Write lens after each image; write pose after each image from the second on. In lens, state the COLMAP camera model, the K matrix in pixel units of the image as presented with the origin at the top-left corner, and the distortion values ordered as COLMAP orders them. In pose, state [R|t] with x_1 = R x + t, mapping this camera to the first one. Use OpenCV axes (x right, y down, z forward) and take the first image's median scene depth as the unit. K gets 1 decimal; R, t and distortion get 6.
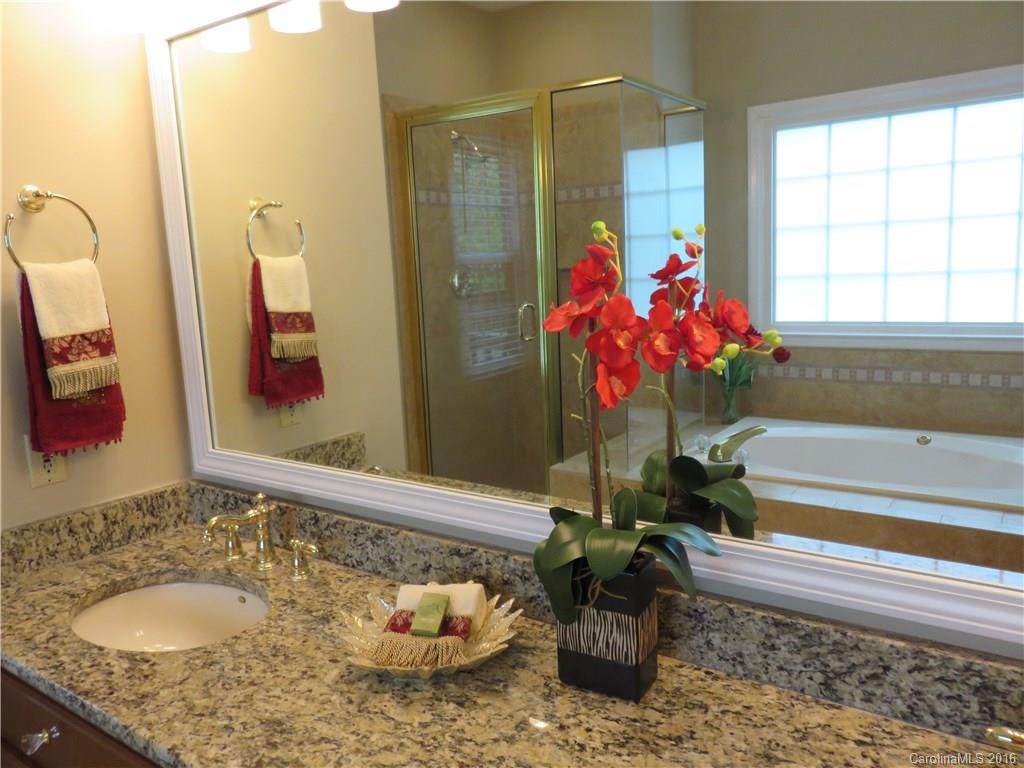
lens RADIAL K [[767.5, 0, 512.3], [0, 767.5, 387.5], [0, 0, 1]] dist [-0.006156, -0.000248]
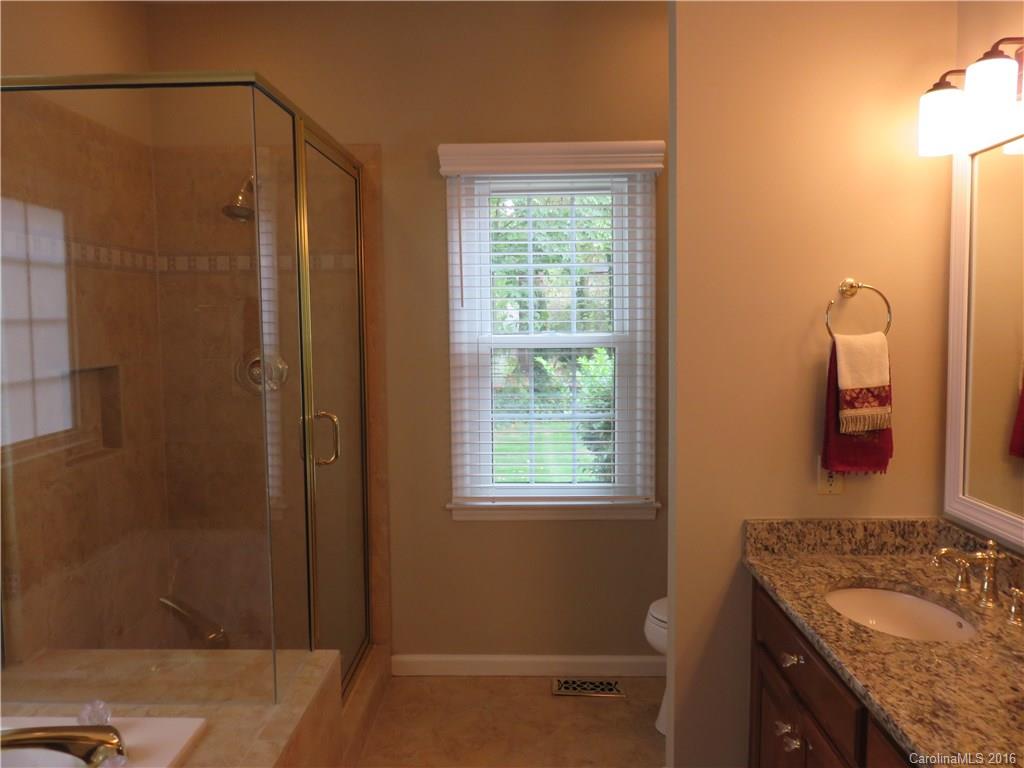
lens RADIAL K [[767.5, 0, 512.3], [0, 767.5, 387.5], [0, 0, 1]] dist [-0.006156, -0.000248]
pose [[0.547510, 0.097861, -0.831057, 0.209702], [-0.140551, 0.989784, 0.023956, -0.015644], [0.824911, 0.103690, 0.555671, -0.254491]]
